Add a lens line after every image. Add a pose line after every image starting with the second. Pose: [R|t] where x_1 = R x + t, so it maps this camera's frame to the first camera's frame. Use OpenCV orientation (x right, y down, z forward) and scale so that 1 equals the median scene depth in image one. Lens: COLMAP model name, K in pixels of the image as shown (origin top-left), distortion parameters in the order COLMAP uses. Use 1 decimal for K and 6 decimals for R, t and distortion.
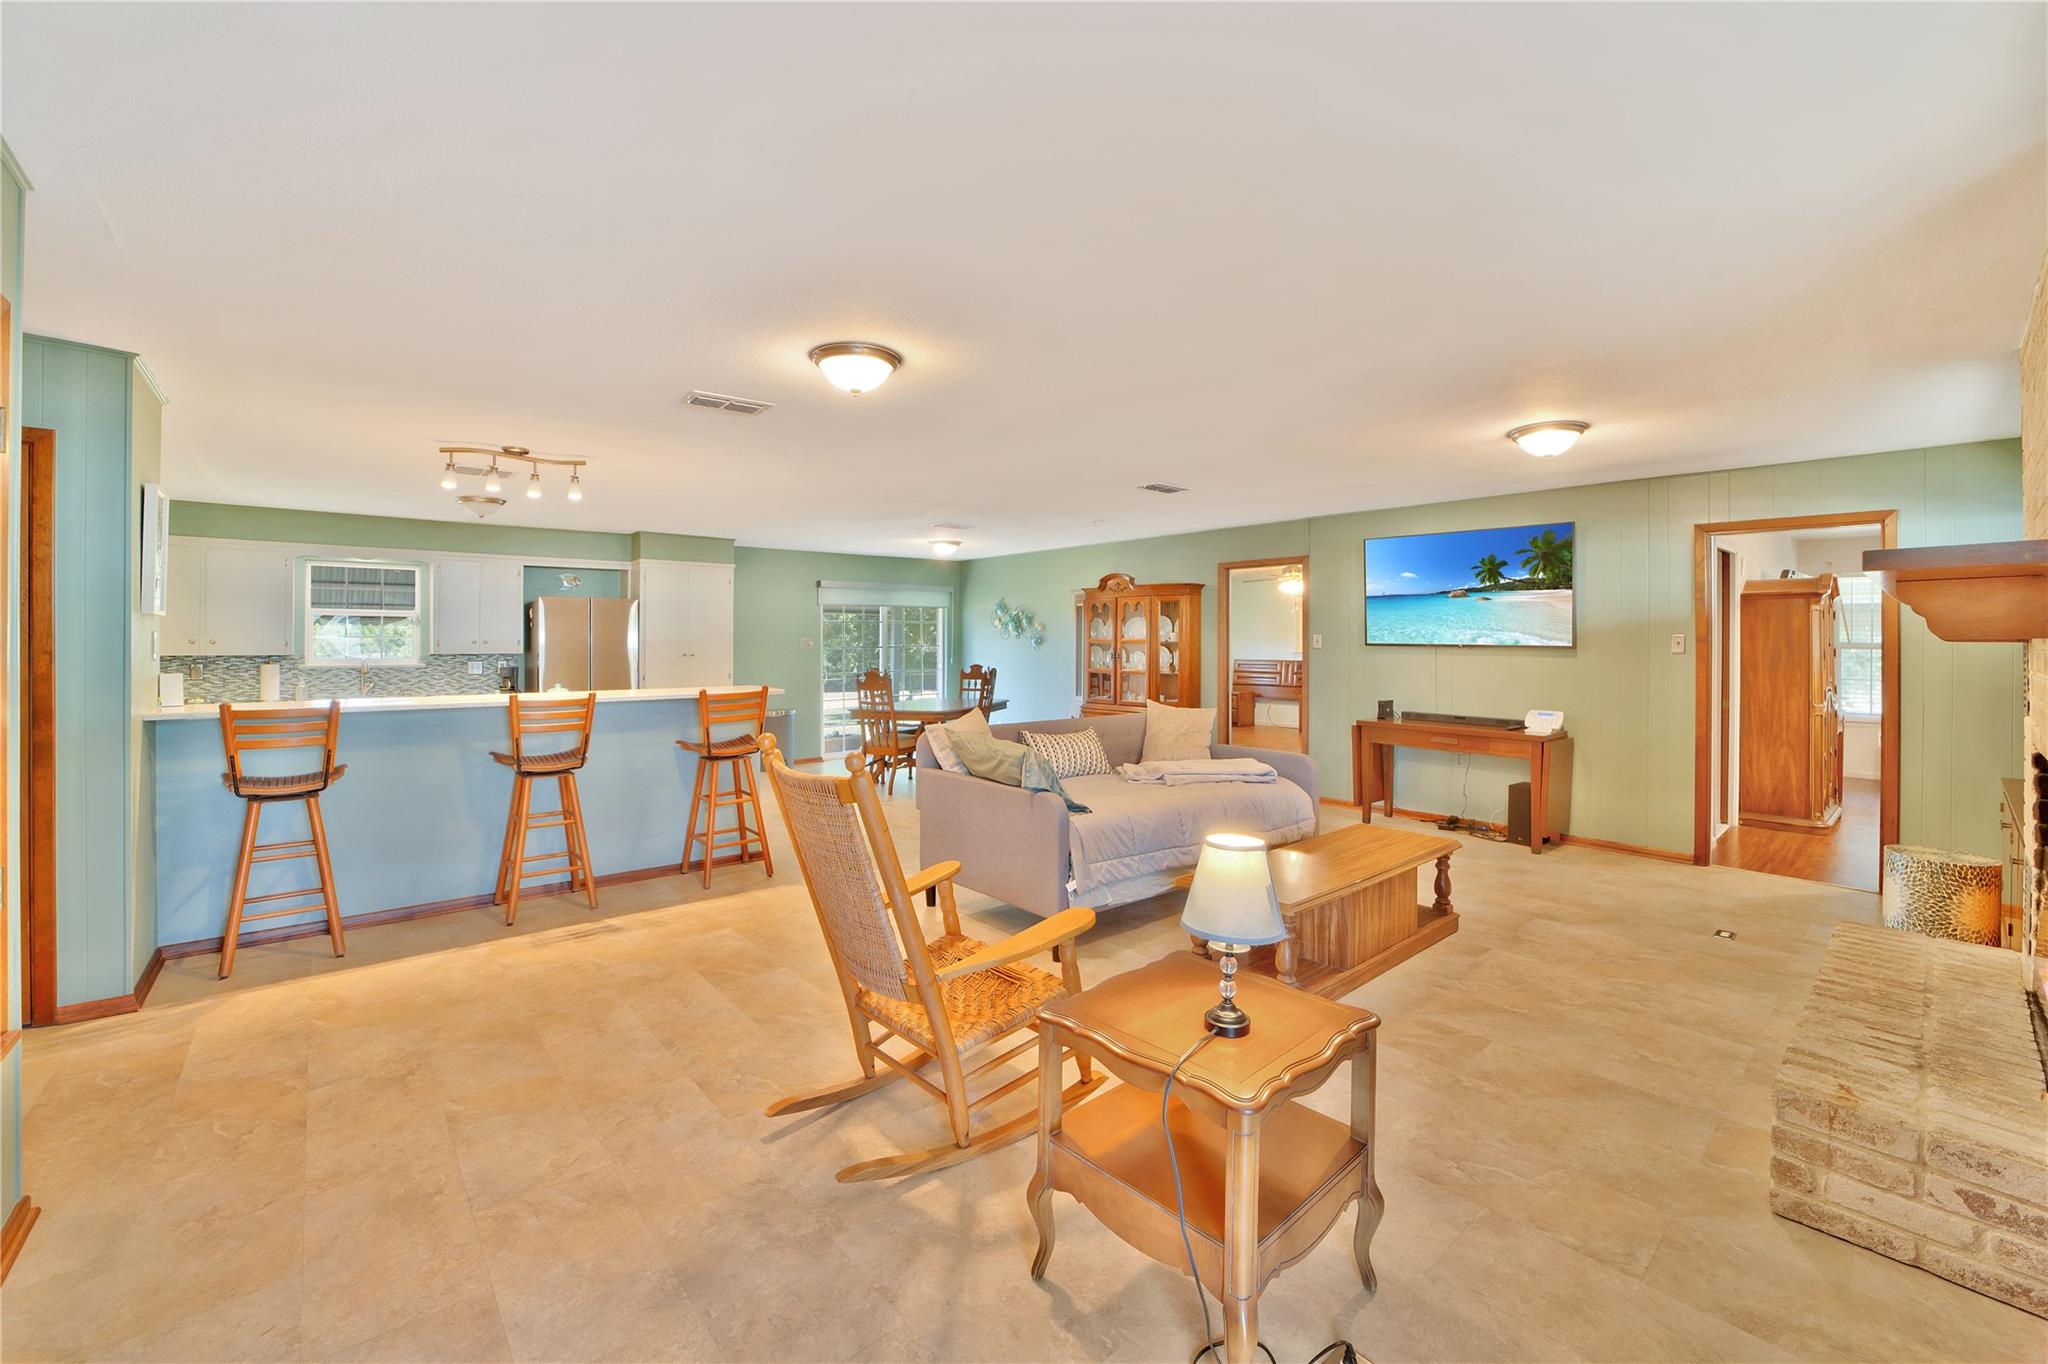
lens RADIAL K [[832.3, 0, 1012.0], [0, 832.3, 662.0], [0, 0, 1]] dist [-0.012669, 0.000162]
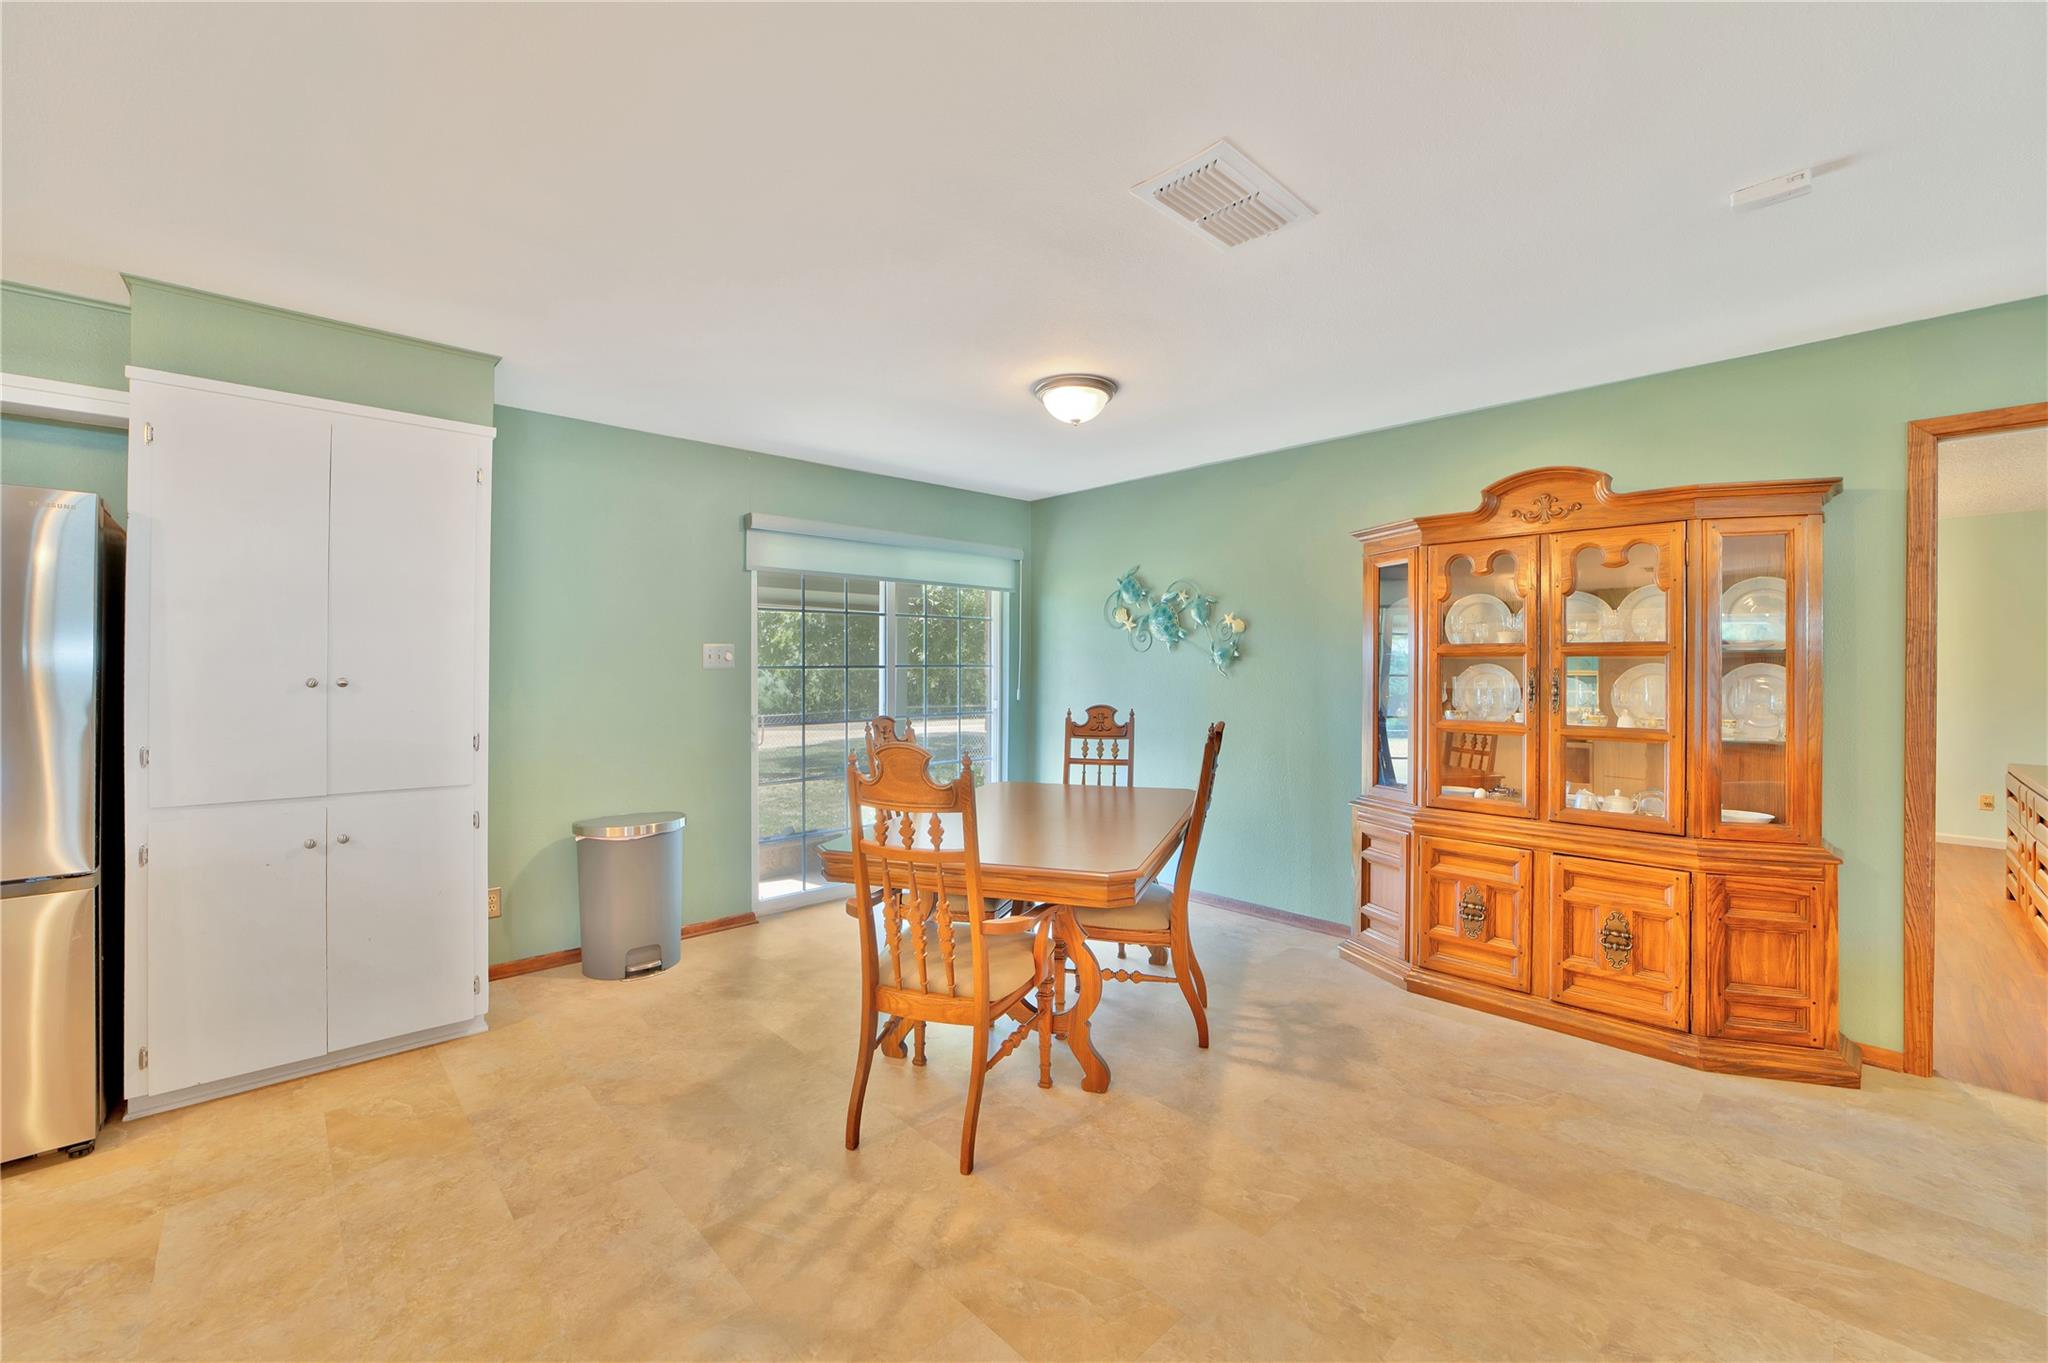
lens RADIAL K [[812.9, 0, 1001.5], [0, 812.9, 676.0], [0, 0, 1]] dist [-0.036626, 0.009548]
pose [[0.998942, 0.005179, 0.045695, -0.118061], [-0.004235, 0.999776, -0.020720, -0.003521], [-0.045792, 0.020504, 0.998741, 0.574810]]
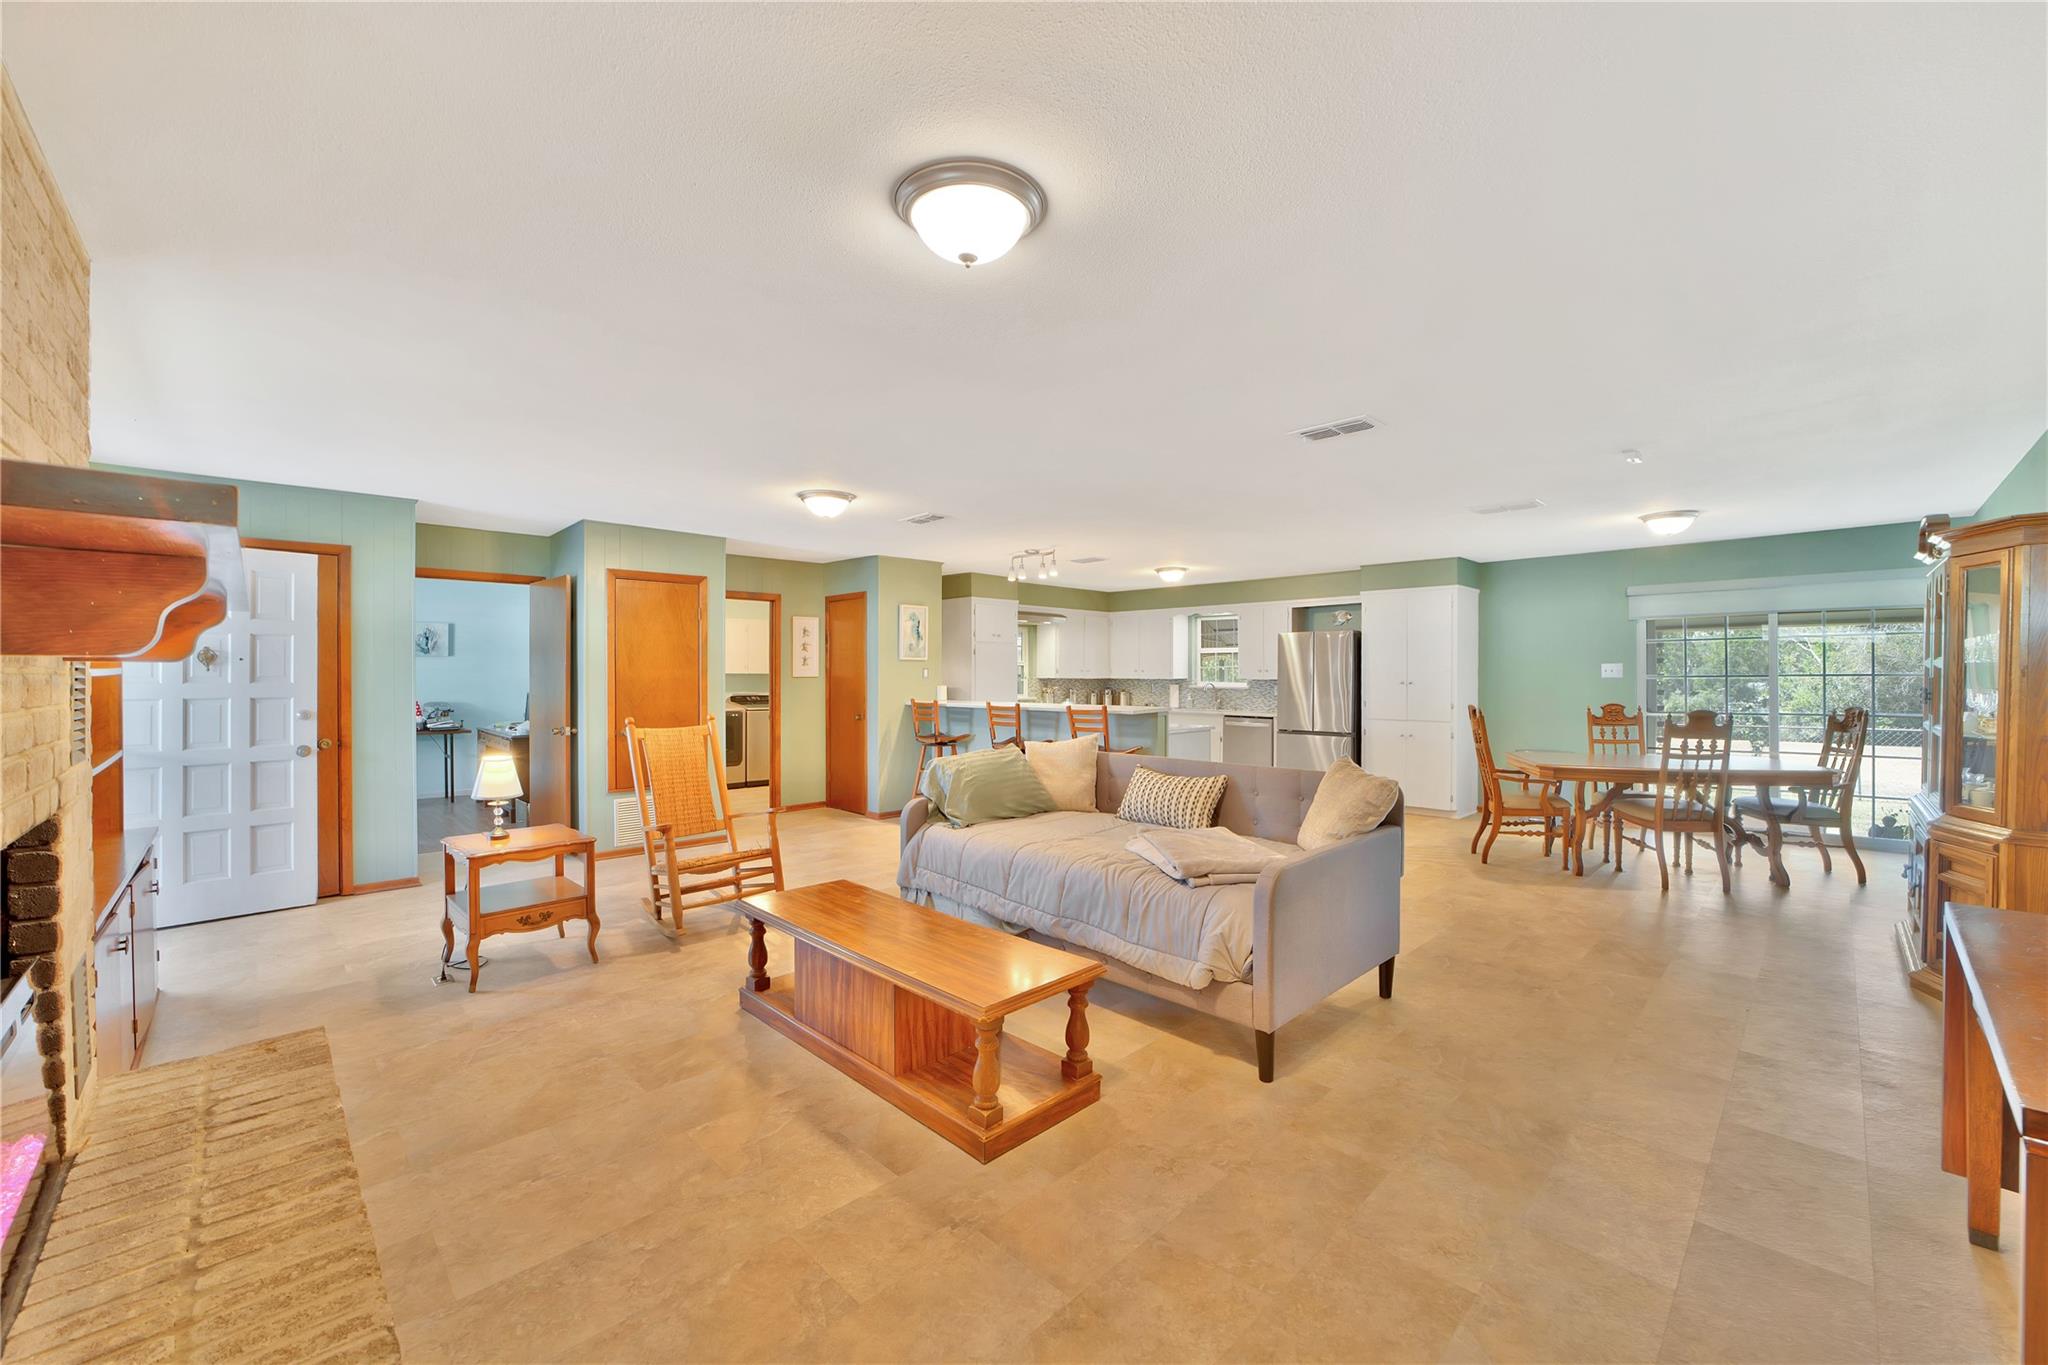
lens RADIAL K [[812.9, 0, 1001.5], [0, 812.9, 677.0], [0, 0, 1]] dist [-0.036626, 0.009548]
pose [[0.046094, -0.000935, -0.998937, 0.448646], [-0.018178, 0.999833, -0.001774, -0.002881], [0.998772, 0.018241, 0.046070, 0.405803]]
